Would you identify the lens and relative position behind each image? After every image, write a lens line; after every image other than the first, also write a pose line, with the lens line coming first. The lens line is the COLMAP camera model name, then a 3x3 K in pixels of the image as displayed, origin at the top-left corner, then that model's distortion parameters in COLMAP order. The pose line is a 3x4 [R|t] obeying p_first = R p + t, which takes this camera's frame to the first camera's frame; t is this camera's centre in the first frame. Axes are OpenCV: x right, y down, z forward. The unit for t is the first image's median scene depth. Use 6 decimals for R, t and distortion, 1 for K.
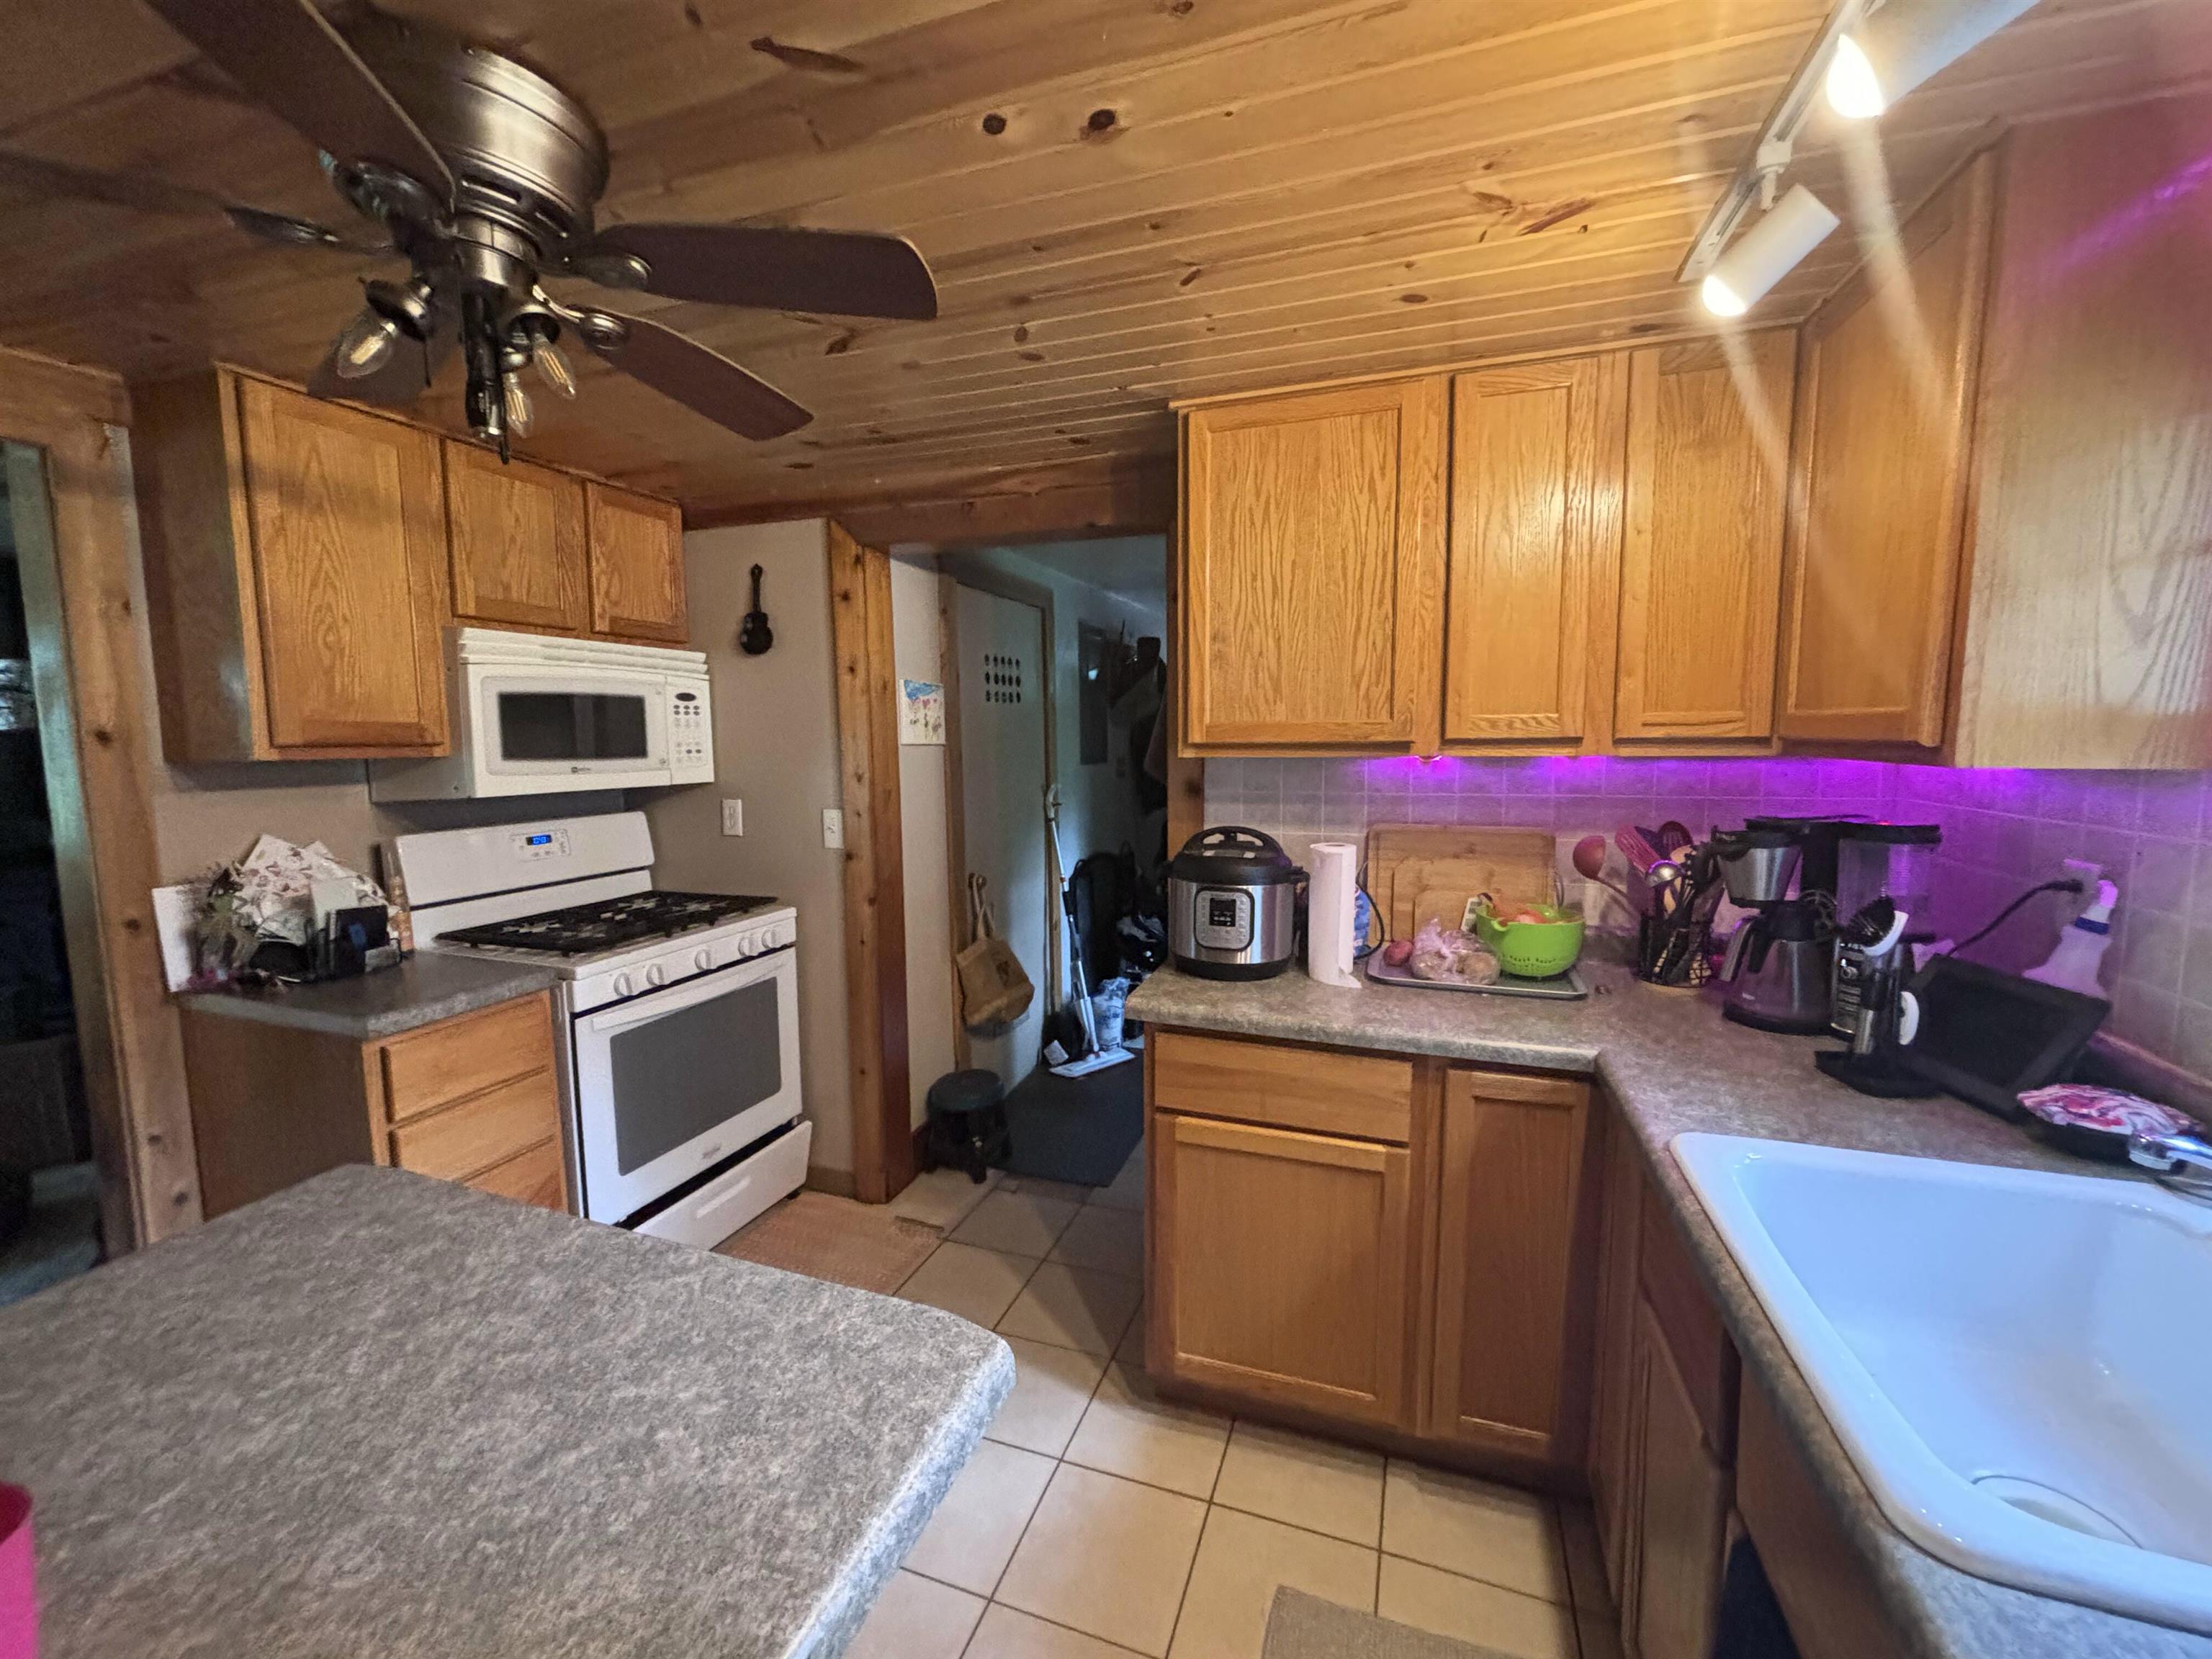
lens RADIAL K [[903.3, 0, 1106.0], [0, 903.3, 829.5], [0, 0, 1]] dist [0.000886, 0.000060]
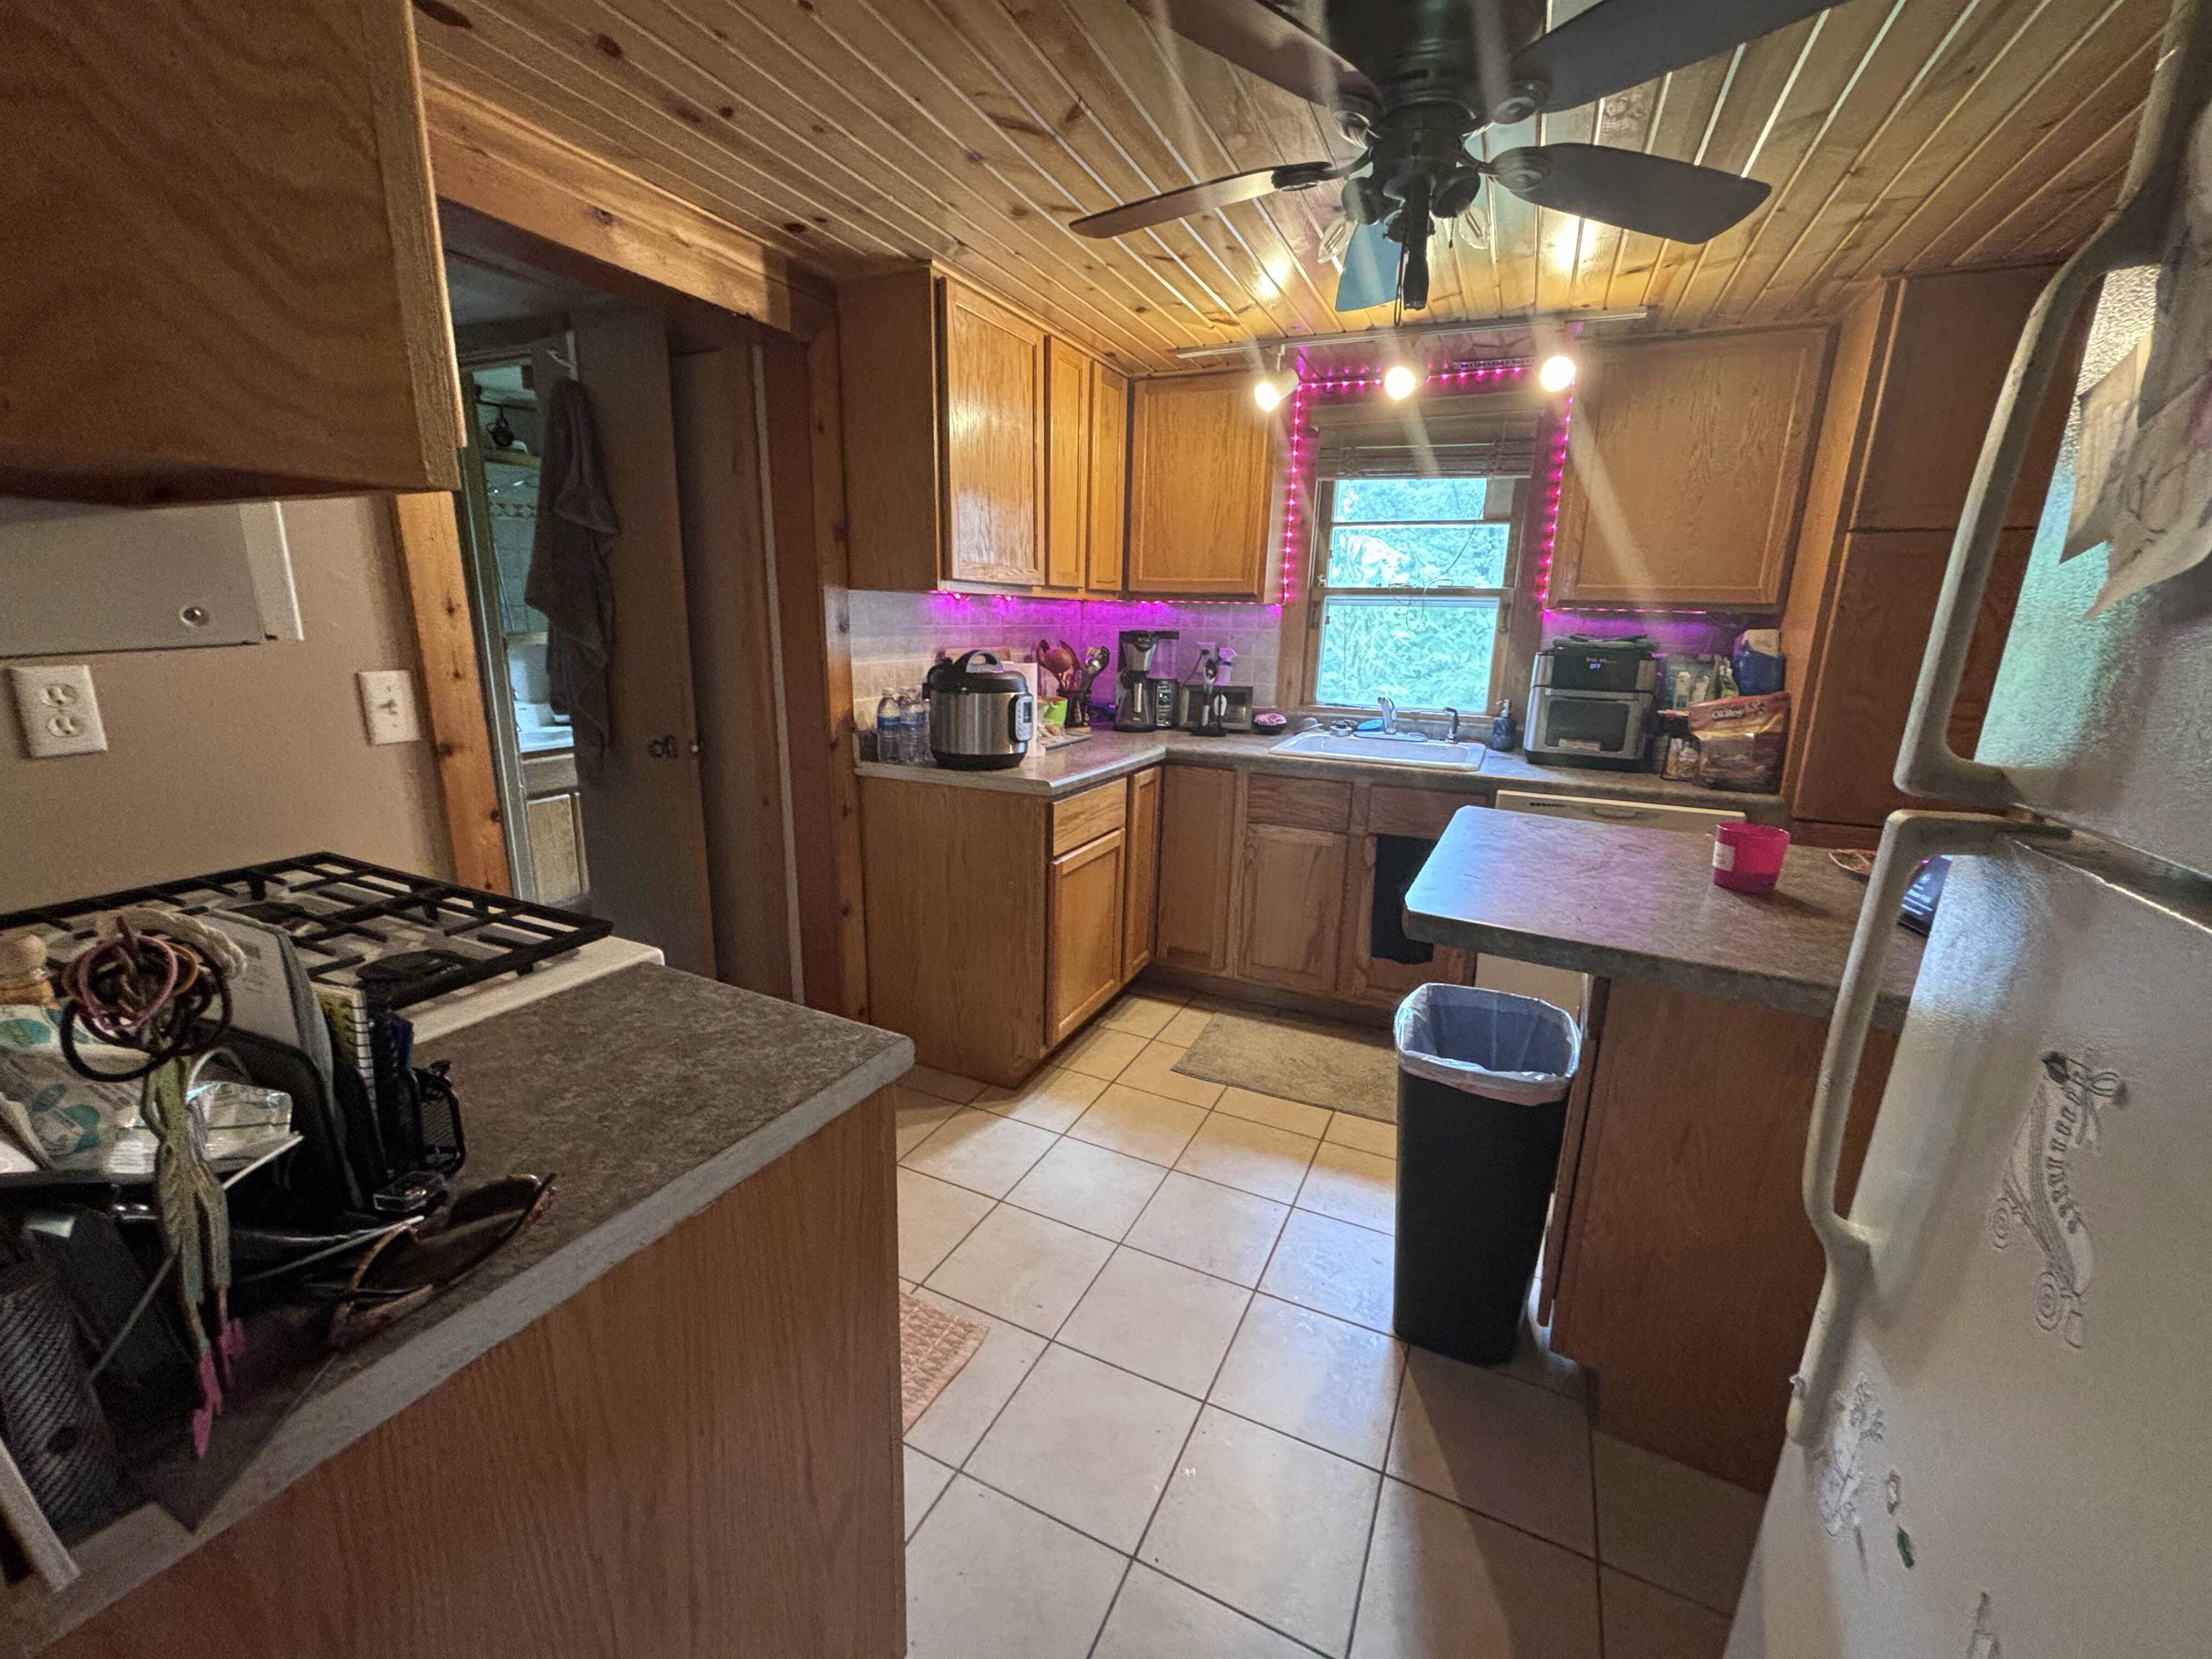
lens RADIAL K [[903.3, 0, 1106.0], [0, 903.3, 829.5], [0, 0, 1]] dist [0.000886, 0.000060]
pose [[0.107213, -0.224268, 0.968612, -1.115609], [0.078550, 0.973093, 0.216611, -0.017322], [-0.991128, 0.052861, 0.121944, 0.684190]]
